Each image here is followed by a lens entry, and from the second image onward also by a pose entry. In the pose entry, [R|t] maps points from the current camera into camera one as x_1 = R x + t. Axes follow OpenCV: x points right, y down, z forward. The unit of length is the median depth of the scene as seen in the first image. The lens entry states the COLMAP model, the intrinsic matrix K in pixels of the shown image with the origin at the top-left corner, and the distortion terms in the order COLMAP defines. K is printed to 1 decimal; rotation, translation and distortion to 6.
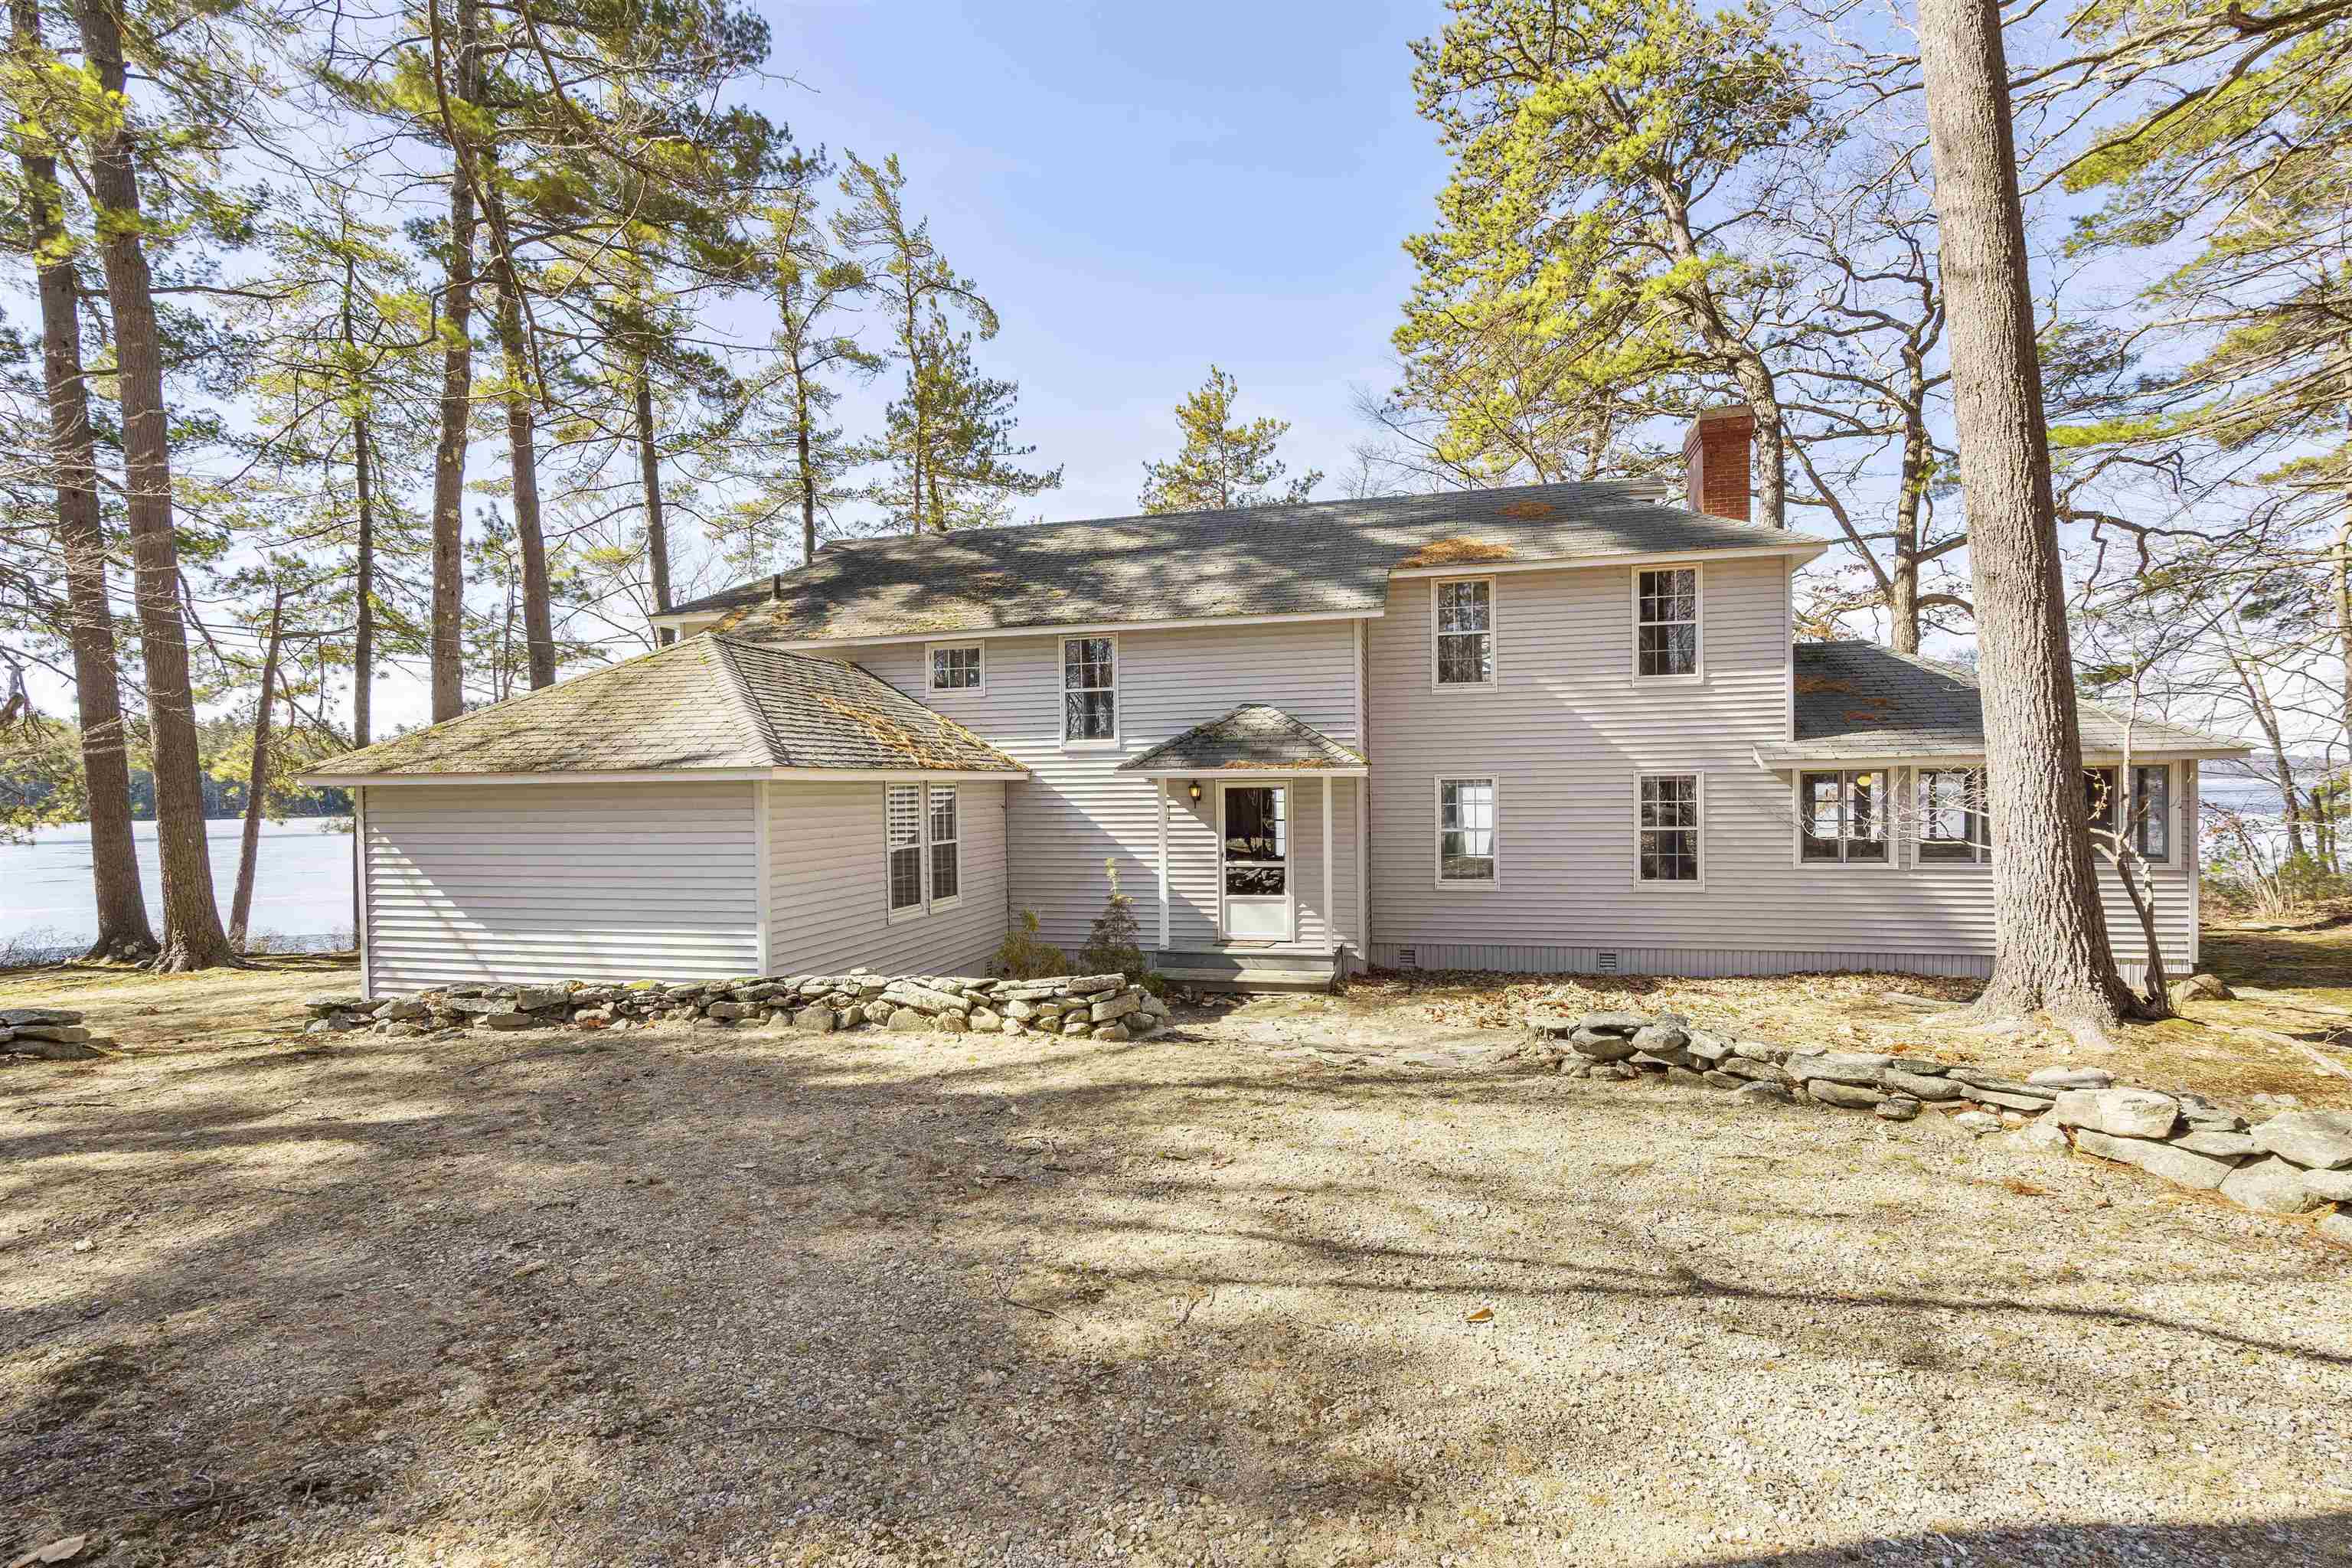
lens RADIAL K [[1112.0, 0, 1169.1], [0, 1112.0, 811.6], [0, 0, 1]] dist [-0.003850, -0.000341]
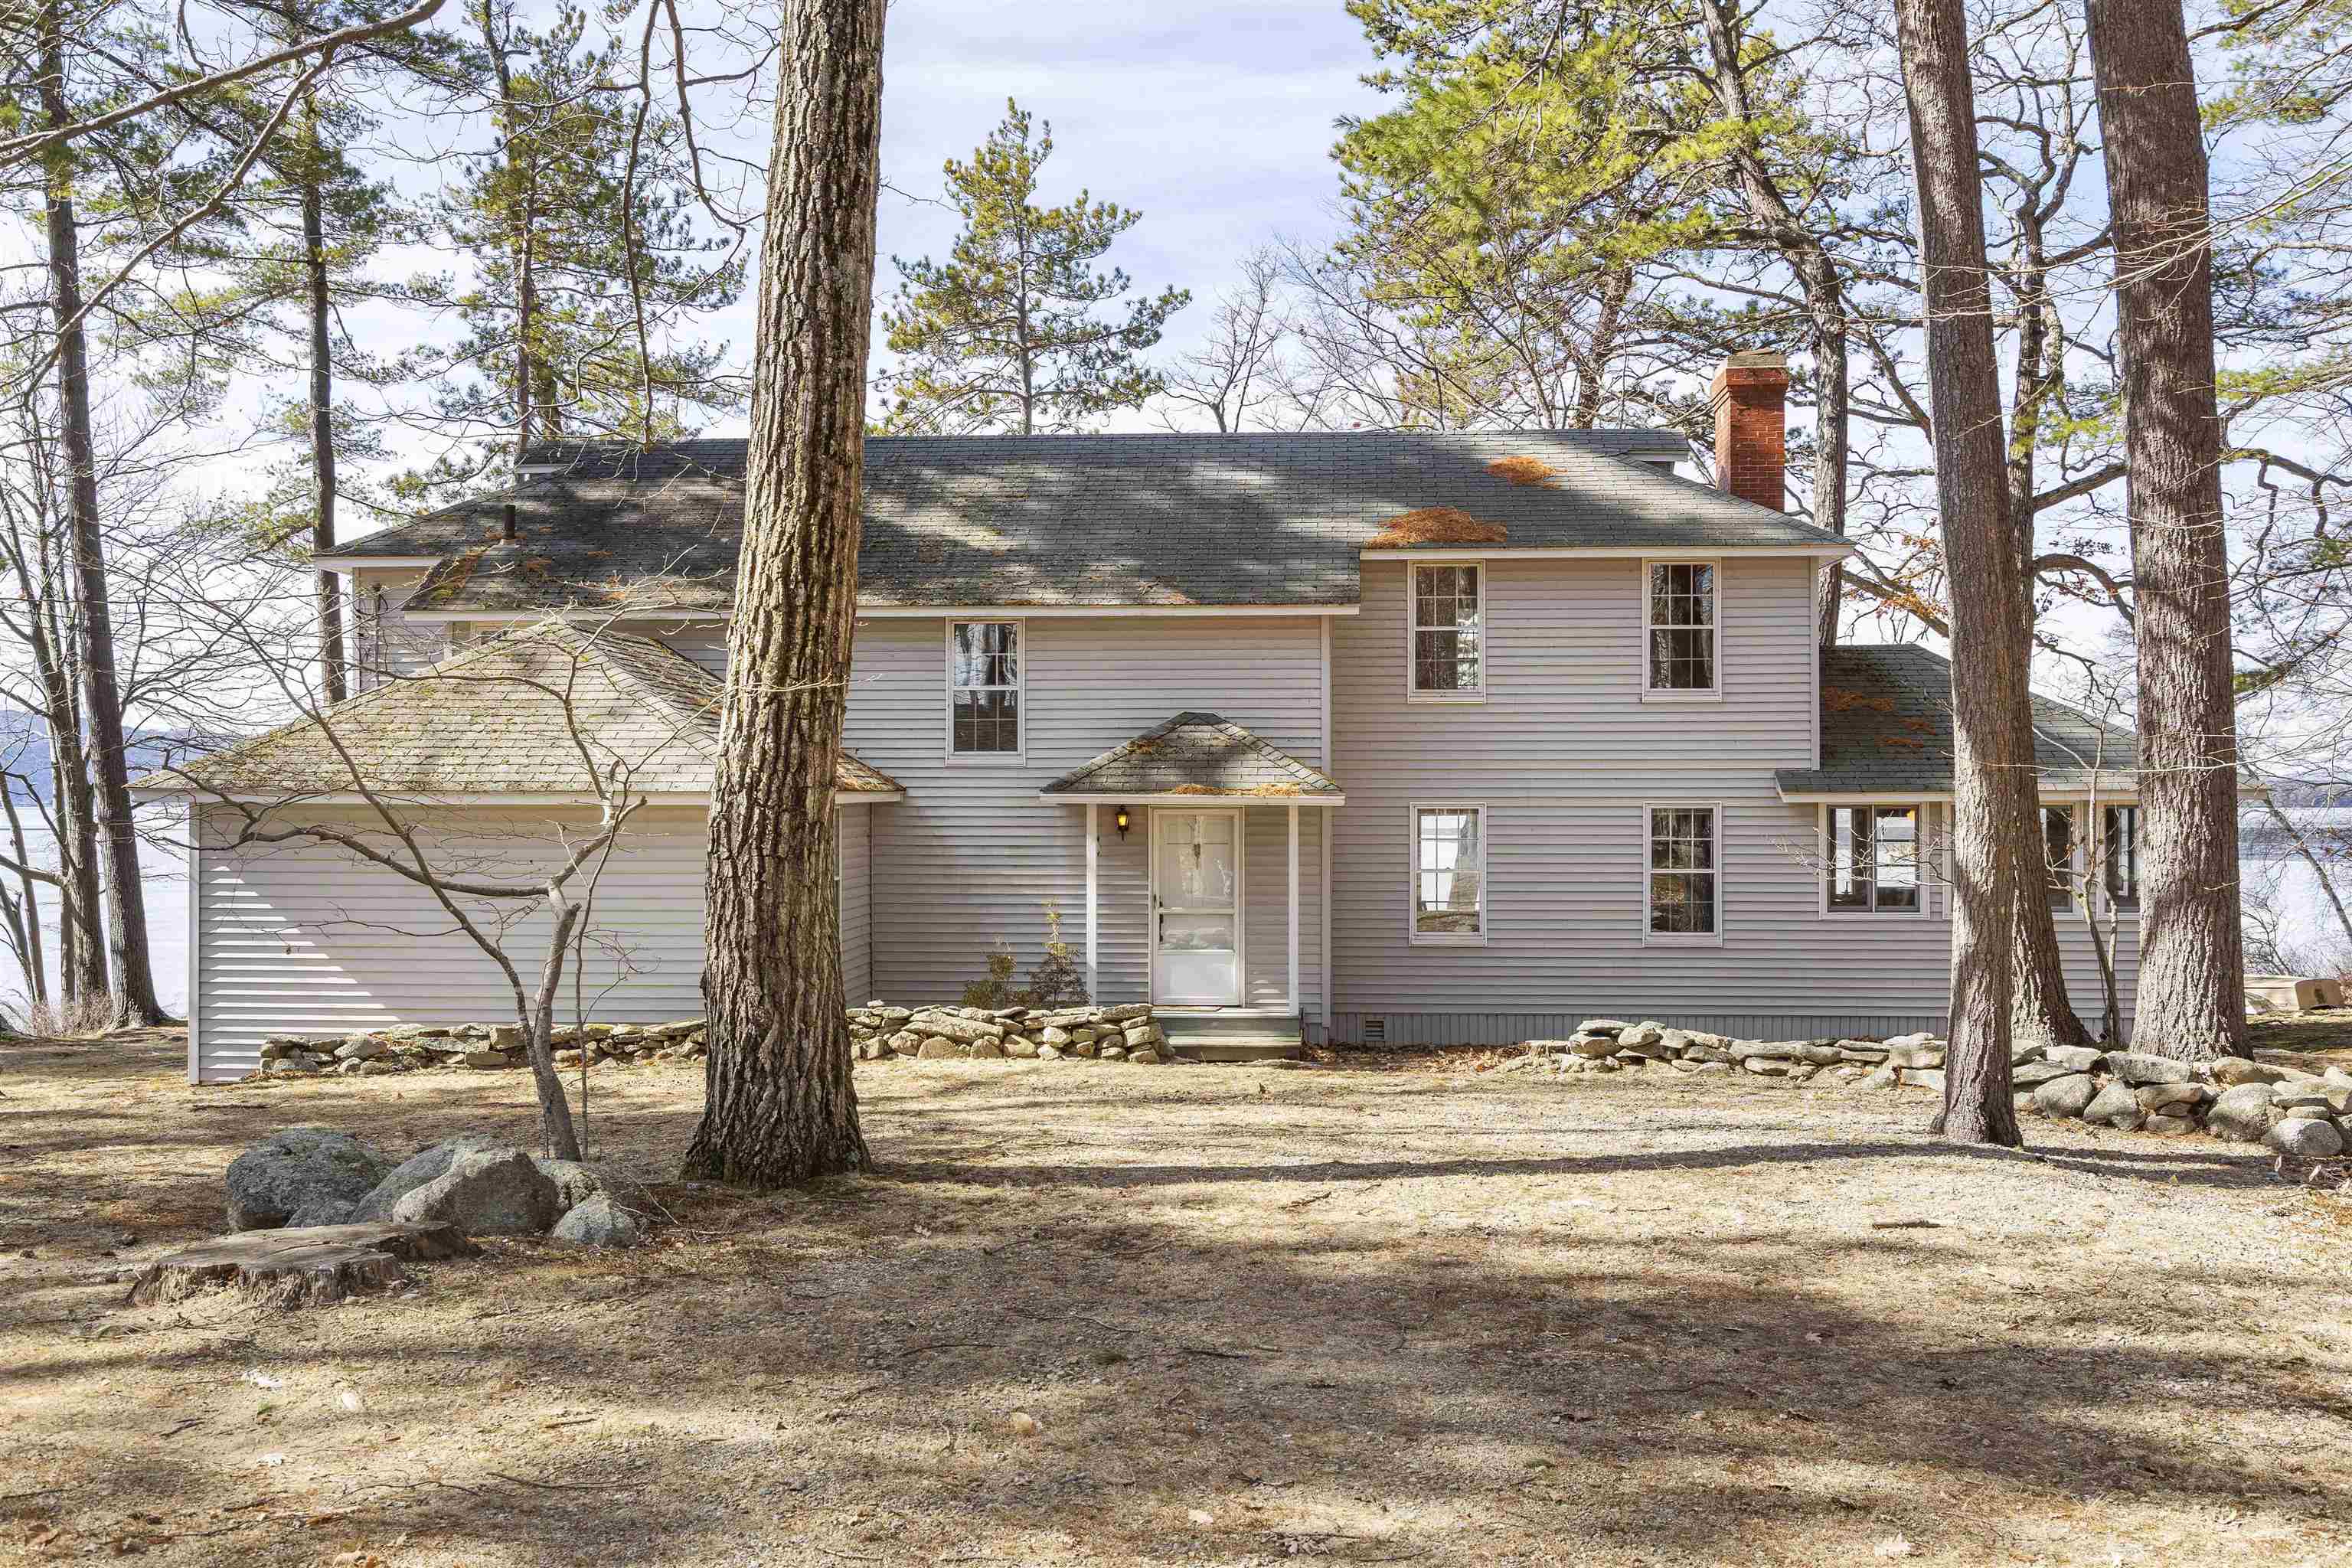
lens RADIAL K [[2328.5, 0, 1176.0], [0, 2328.5, 784.0], [0, 0, 1]] dist [0.080456, -0.337811]
pose [[0.984287, 0.016018, 0.175845, -0.255291], [-0.011352, 0.999557, -0.027513, 0.002470], [-0.176208, 0.025084, 0.984033, -0.715649]]
